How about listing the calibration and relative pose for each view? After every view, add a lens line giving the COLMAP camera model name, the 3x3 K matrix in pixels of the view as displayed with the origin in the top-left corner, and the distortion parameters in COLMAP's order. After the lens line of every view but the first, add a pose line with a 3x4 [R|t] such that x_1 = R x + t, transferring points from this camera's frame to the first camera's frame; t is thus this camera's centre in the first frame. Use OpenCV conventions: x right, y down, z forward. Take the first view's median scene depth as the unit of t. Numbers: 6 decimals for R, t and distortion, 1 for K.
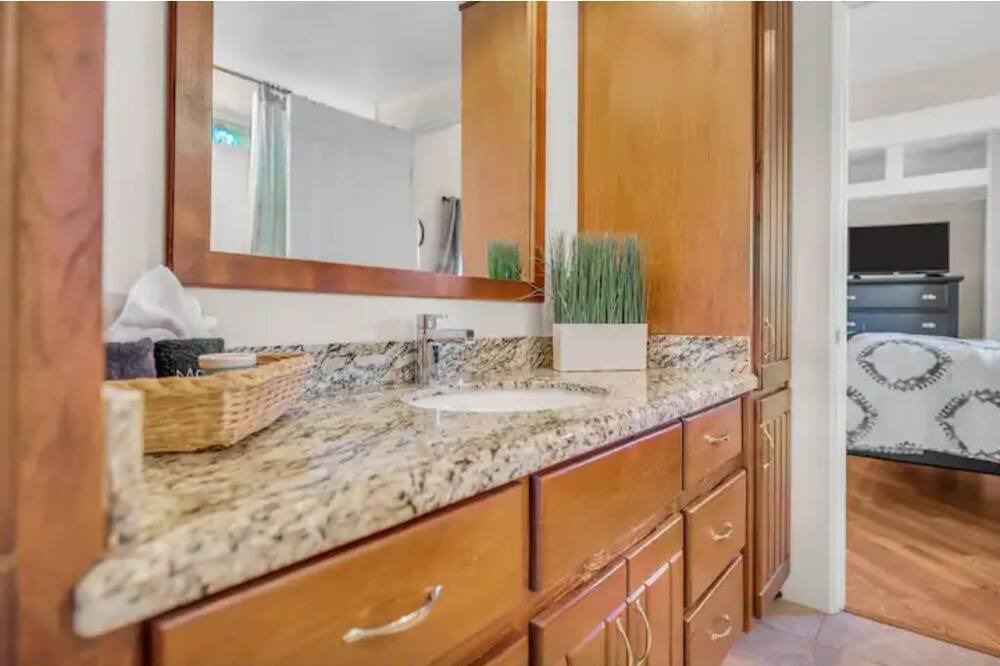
lens RADIAL K [[482.4, 0, 500.0], [0, 482.4, 333.0], [0, 0, 1]] dist [0.001749, 0.000183]
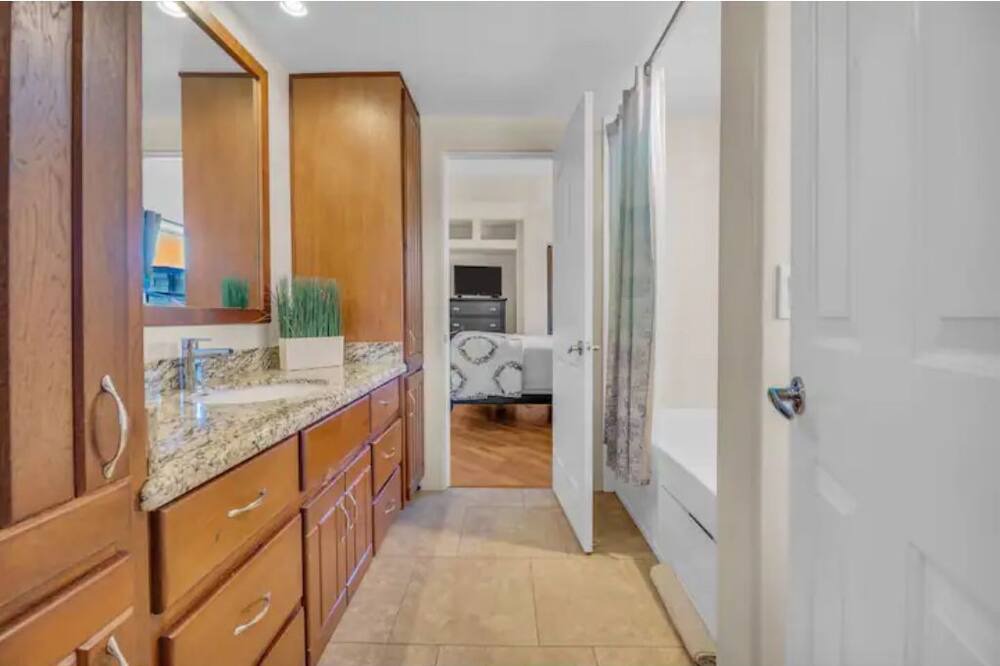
lens RADIAL K [[426.2, 0, 500.0], [0, 426.2, 333.0], [0, 0, 1]] dist [-0.003915, -0.000472]
pose [[0.757633, -0.024162, 0.652234, -0.228546], [0.007663, 0.999575, 0.028127, -0.068336], [-0.652636, -0.016312, 0.757496, -0.416146]]
